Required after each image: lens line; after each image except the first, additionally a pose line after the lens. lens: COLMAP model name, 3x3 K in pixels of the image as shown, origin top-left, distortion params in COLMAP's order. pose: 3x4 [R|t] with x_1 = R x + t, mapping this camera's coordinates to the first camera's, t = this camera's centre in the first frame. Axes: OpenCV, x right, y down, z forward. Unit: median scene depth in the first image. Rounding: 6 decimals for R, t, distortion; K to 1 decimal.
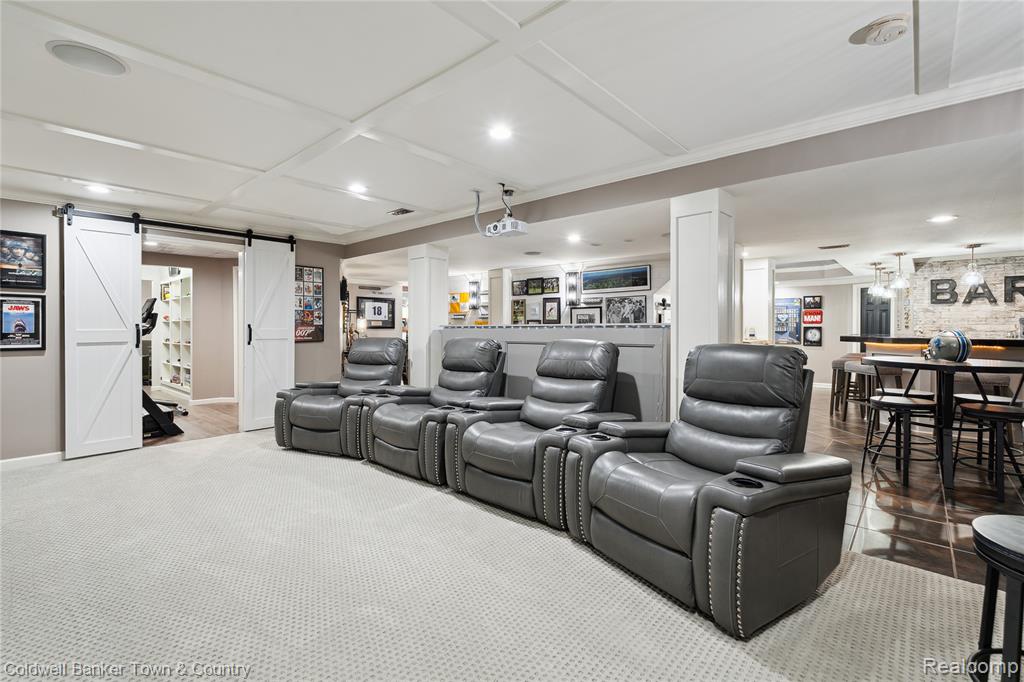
lens RADIAL K [[465.3, 0, 509.8], [0, 465.3, 333.6], [0, 0, 1]] dist [0.002519, 0.000204]
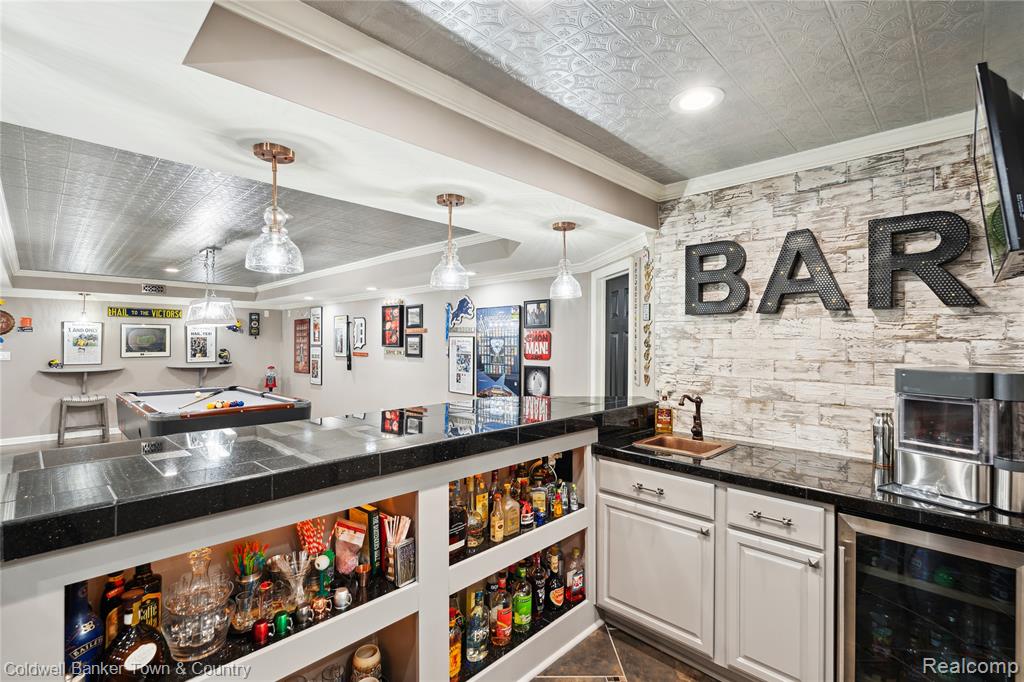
lens RADIAL K [[465.3, 0, 513.9], [0, 465.3, 343.3], [0, 0, 1]] dist [0.002519, 0.000204]
pose [[0.998716, 0.005408, -0.050363, 0.800017], [-0.006218, 0.999854, -0.015941, -0.037268], [0.050270, 0.016234, 0.998604, 0.655704]]
